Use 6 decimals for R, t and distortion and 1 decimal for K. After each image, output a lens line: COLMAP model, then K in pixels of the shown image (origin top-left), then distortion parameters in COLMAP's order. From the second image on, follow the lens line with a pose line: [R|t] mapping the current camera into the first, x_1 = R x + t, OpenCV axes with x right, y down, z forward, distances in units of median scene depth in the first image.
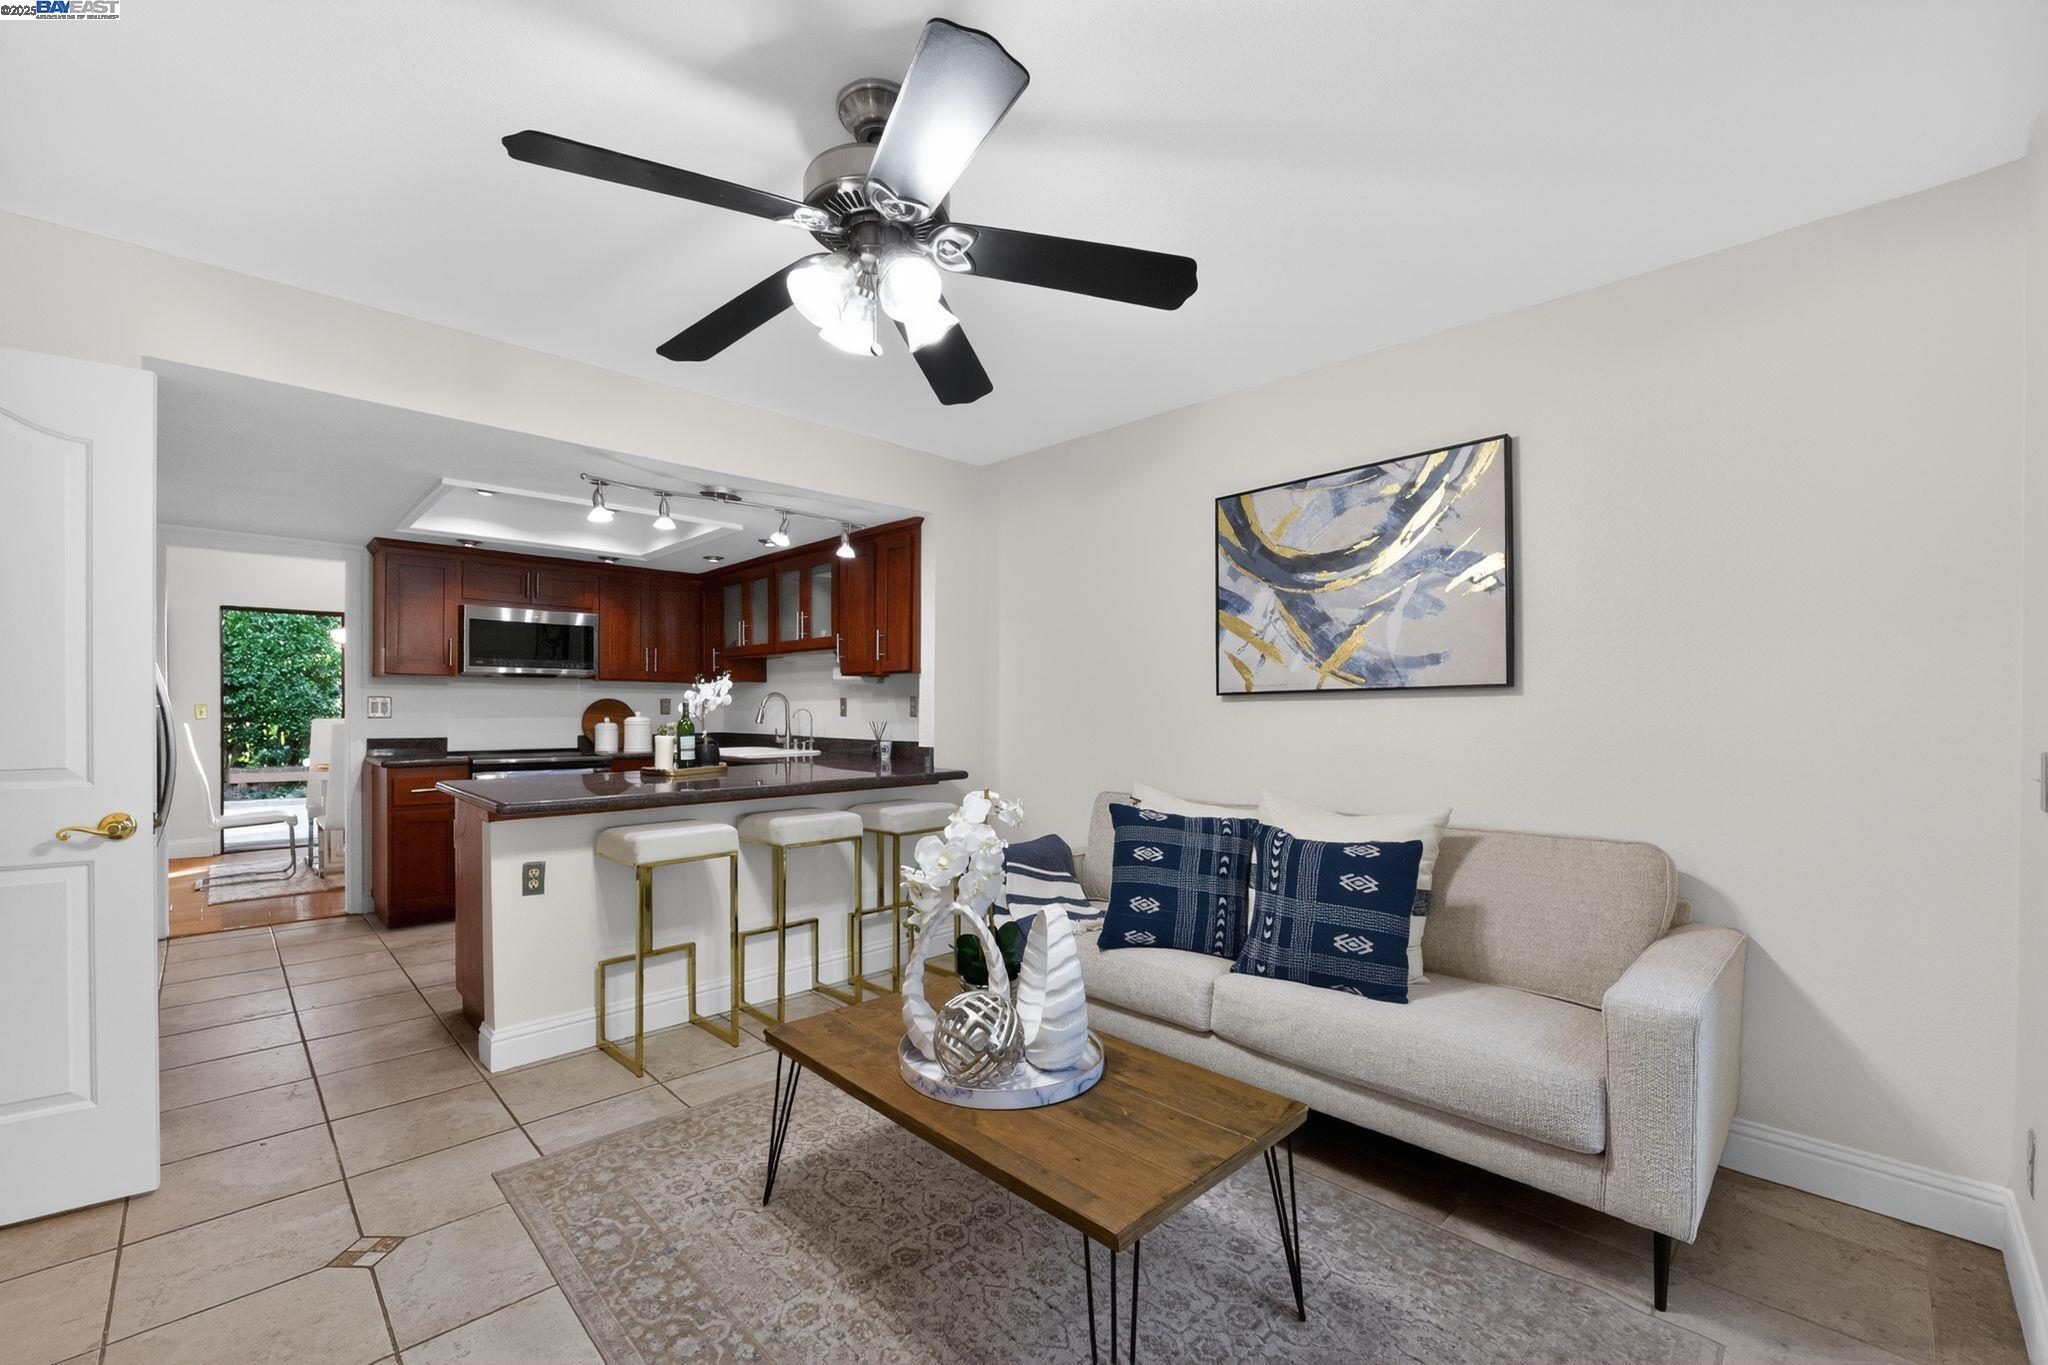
lens RADIAL K [[837.8, 0, 983.9], [0, 837.8, 707.3], [0, 0, 1]] dist [-0.003478, -0.000185]
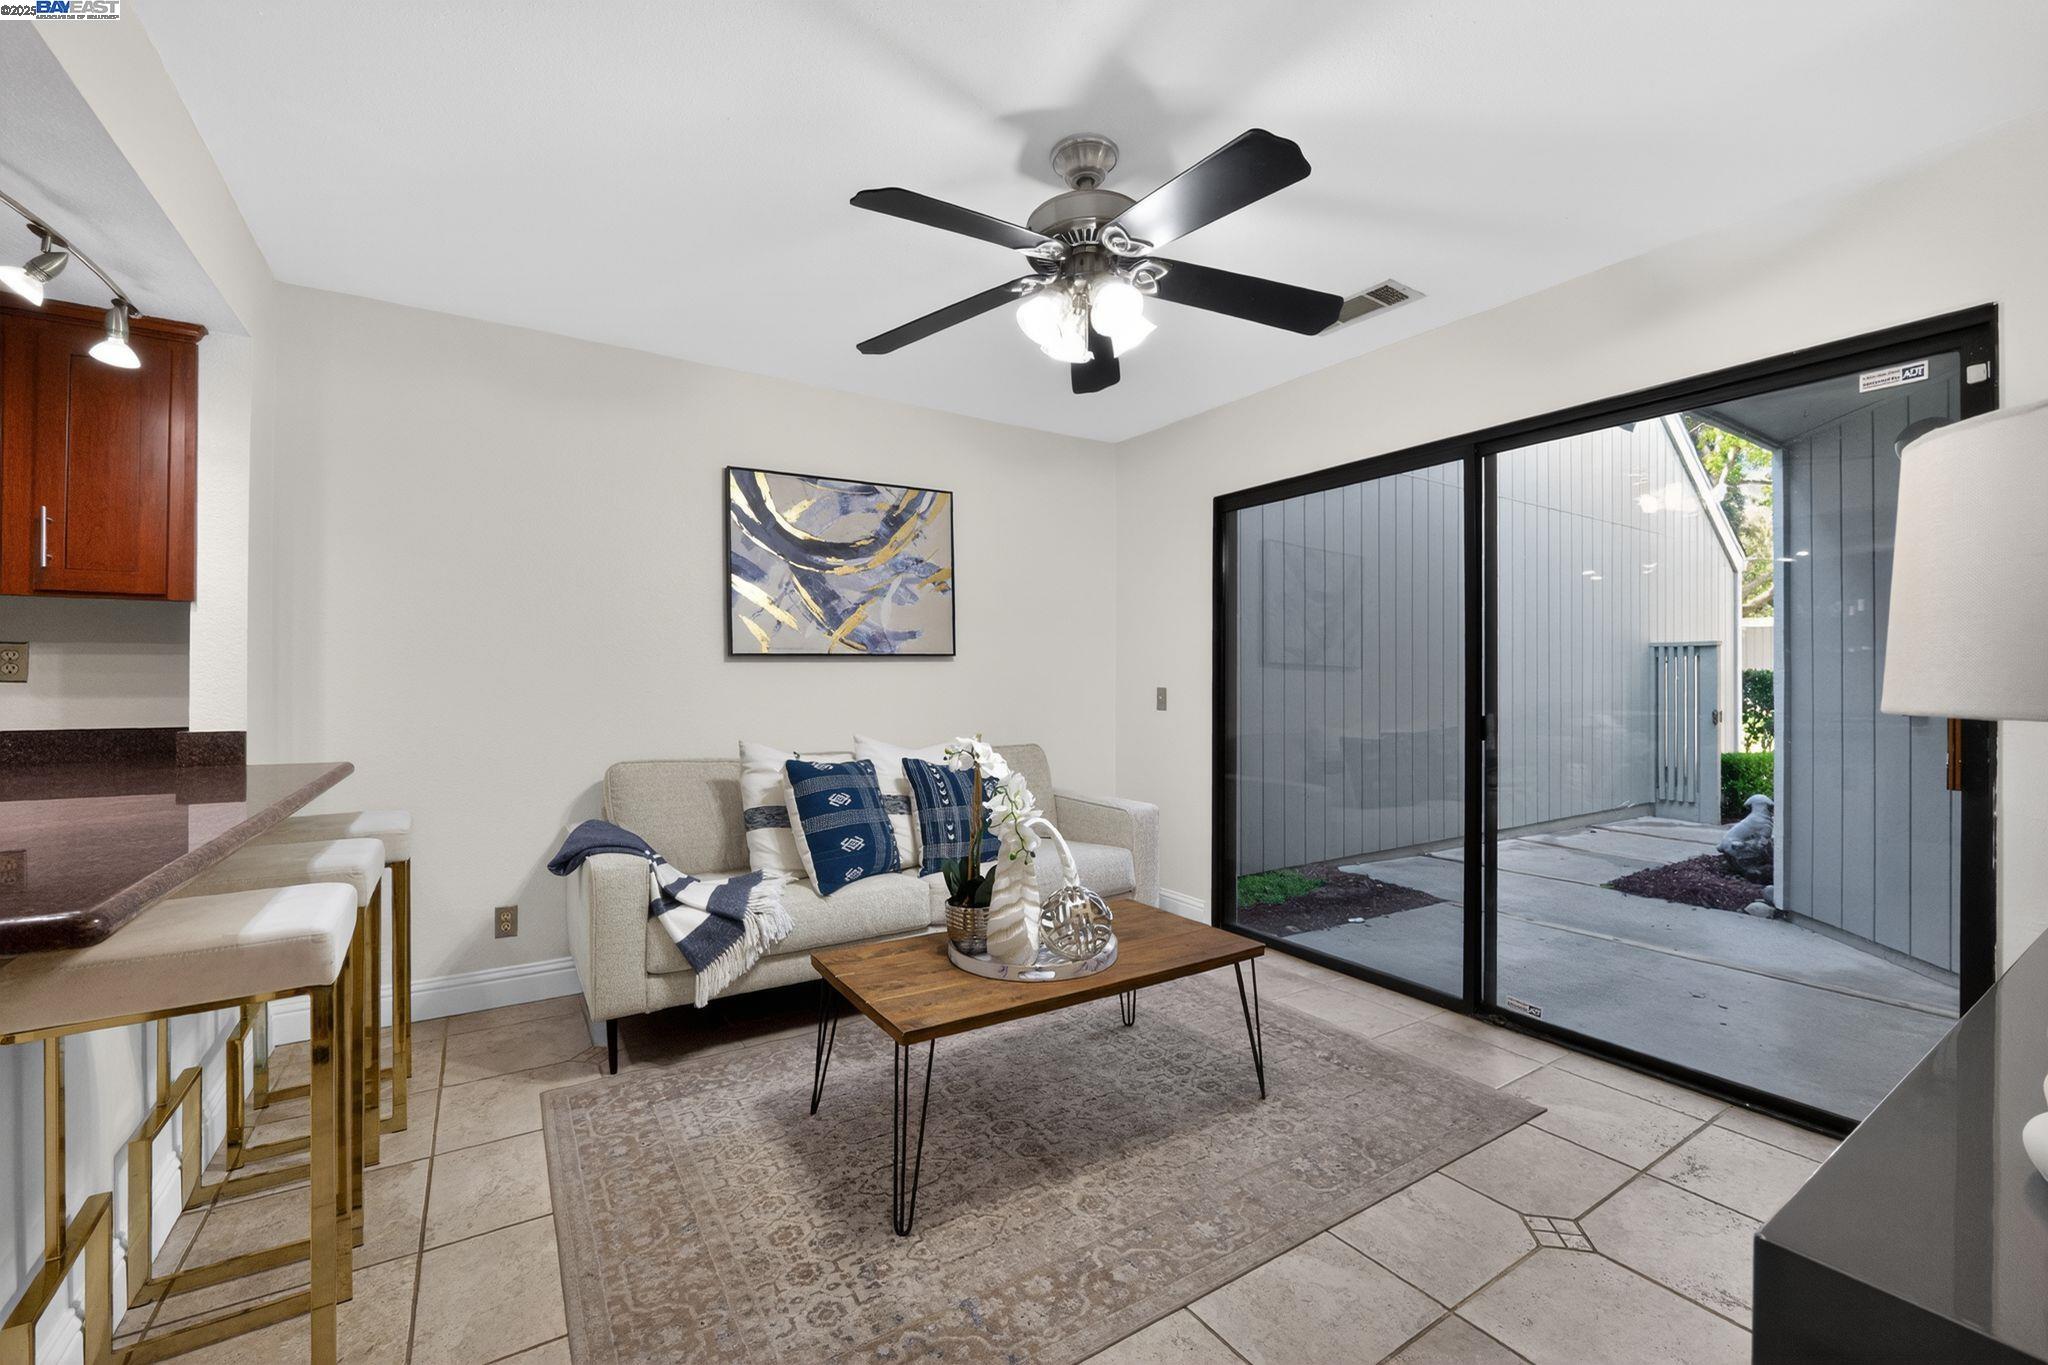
lens RADIAL K [[836.4, 0, 1036.5], [0, 836.4, 672.2], [0, 0, 1]] dist [0.000181, 0.000157]
pose [[0.175472, 0.005838, 0.984467, -0.773365], [-0.002910, 0.999981, -0.005411, 0.012075], [-0.984480, -0.001916, 0.175486, 0.510211]]
